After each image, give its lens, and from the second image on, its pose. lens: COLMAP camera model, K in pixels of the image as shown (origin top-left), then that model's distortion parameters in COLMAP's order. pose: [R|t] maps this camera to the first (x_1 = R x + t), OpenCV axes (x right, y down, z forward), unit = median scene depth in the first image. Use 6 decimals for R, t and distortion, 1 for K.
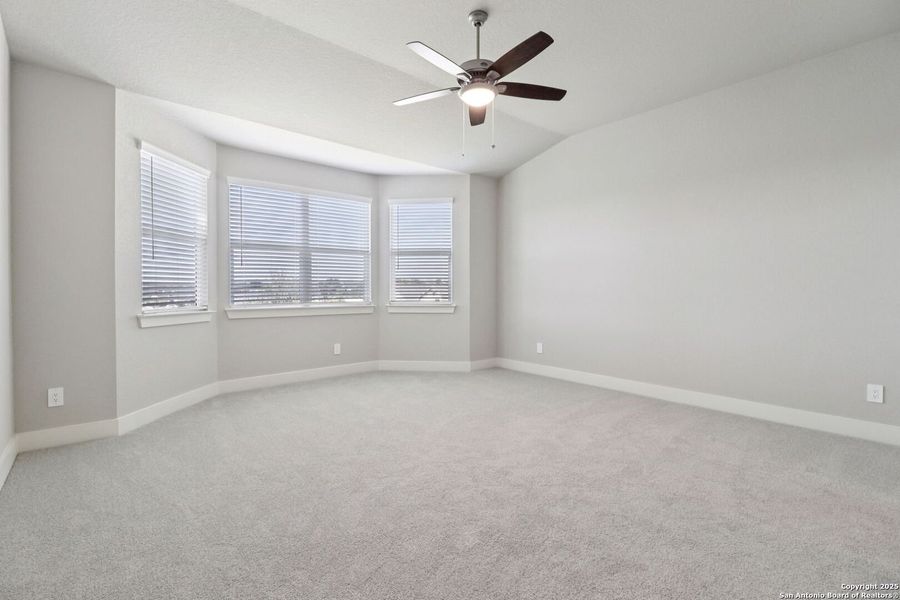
lens RADIAL K [[416.0, 0, 453.4], [0, 416.0, 297.0], [0, 0, 1]] dist [0.026753, -0.018675]
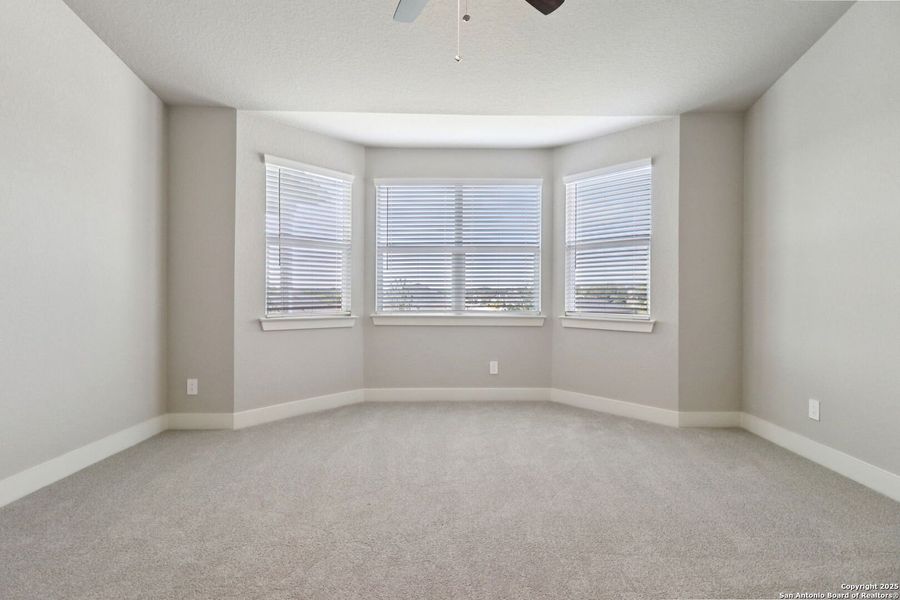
lens RADIAL K [[436.5, 0, 450.0], [0, 436.5, 300.0], [0, 0, 1]] dist [0.004094, 0.000206]
pose [[0.771522, 0.013801, -0.636052, 0.230642], [-0.017176, 0.999852, 0.000860, -0.009899], [0.635970, 0.010262, 0.771645, 0.317381]]
